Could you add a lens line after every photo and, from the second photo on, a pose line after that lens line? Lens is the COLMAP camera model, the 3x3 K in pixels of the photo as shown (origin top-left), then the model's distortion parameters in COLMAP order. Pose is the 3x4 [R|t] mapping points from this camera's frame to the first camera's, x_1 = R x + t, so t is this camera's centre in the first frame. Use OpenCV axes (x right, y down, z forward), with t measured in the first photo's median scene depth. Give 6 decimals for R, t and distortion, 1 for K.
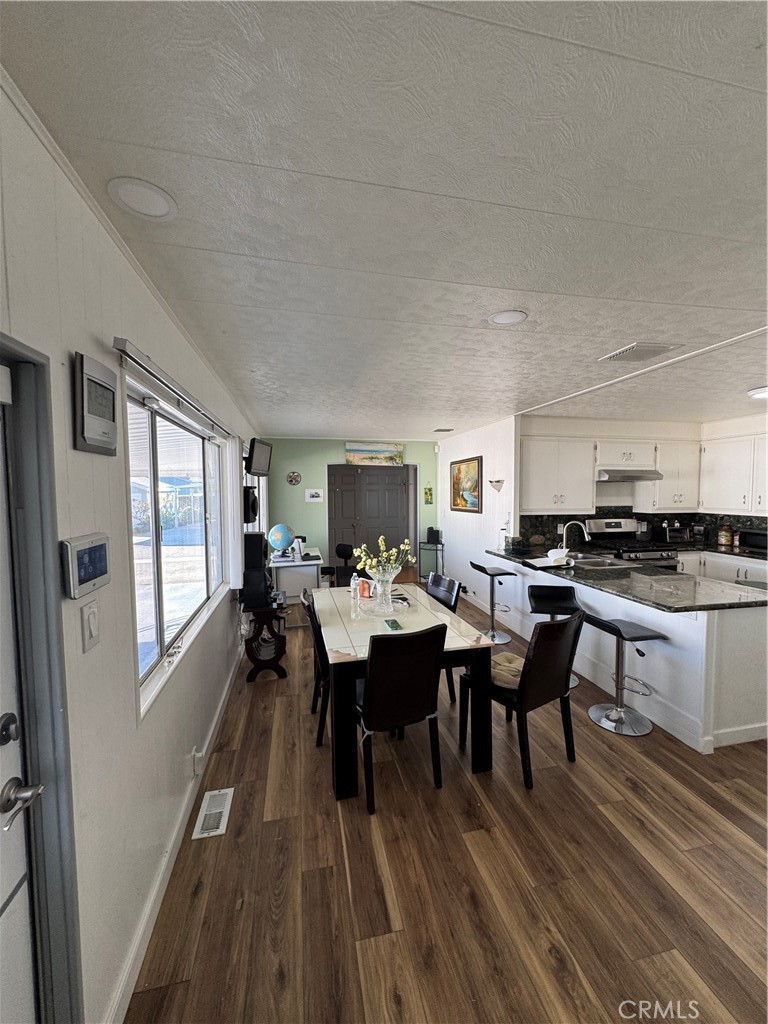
lens RADIAL K [[407.8, 0, 382.3], [0, 407.8, 511.4], [0, 0, 1]] dist [-0.007110, -0.000082]
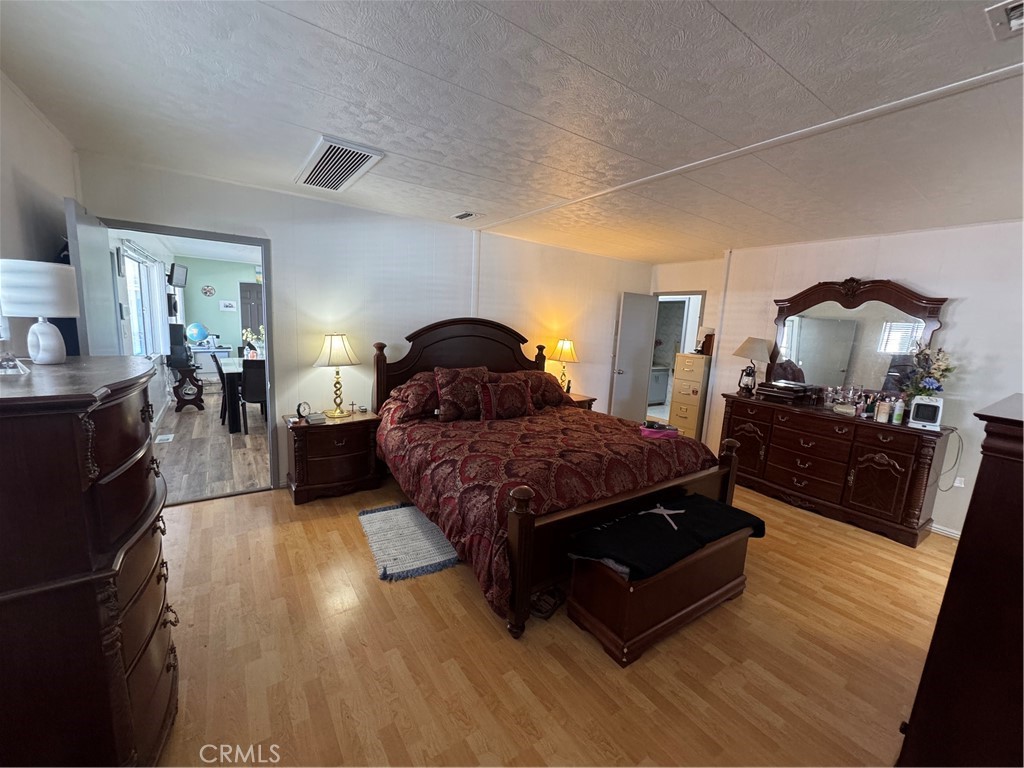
lens RADIAL K [[407.8, 0, 510.0], [0, 407.8, 383.3], [0, 0, 1]] dist [-0.007110, -0.000082]
pose [[0.917717, -0.008410, 0.397147, 0.254417], [-0.034319, 0.994359, 0.100360, 0.082461], [-0.395751, -0.105732, 0.912251, -1.001591]]
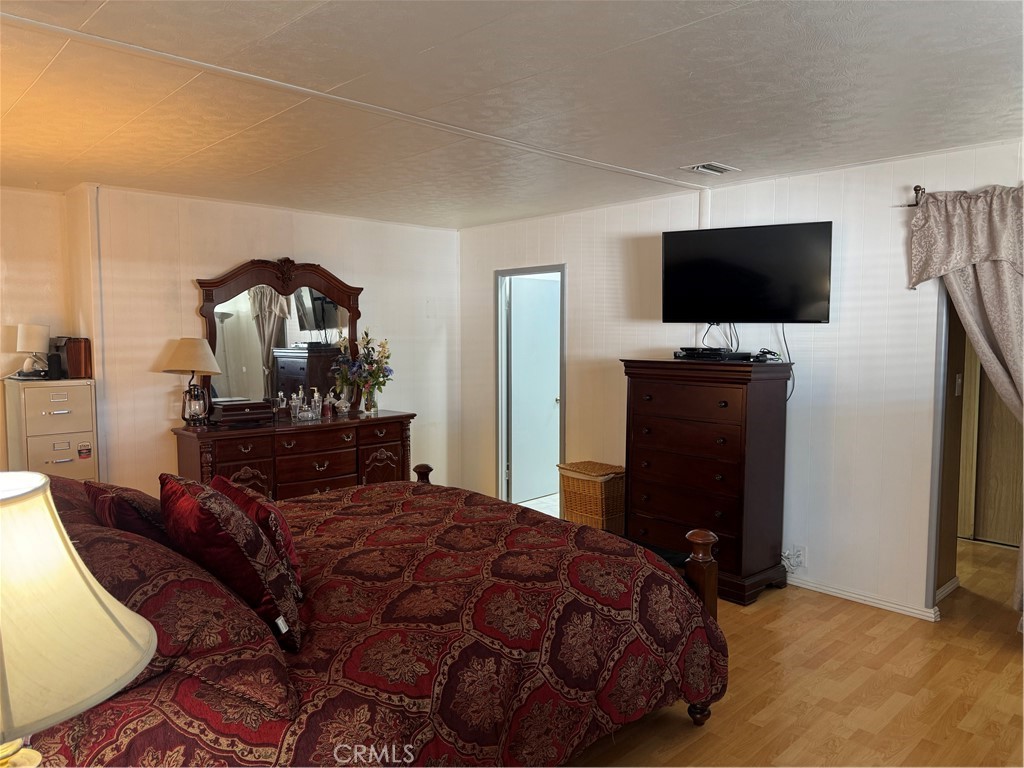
lens RADIAL K [[717.9, 0, 507.7], [0, 717.9, 382.8], [0, 0, 1]] dist [0.020539, -0.037684]
pose [[-0.530440, -0.053901, 0.846007, -1.062070], [0.050521, 0.994193, 0.095019, -0.144789], [-0.846216, 0.093143, -0.524637, 3.370563]]
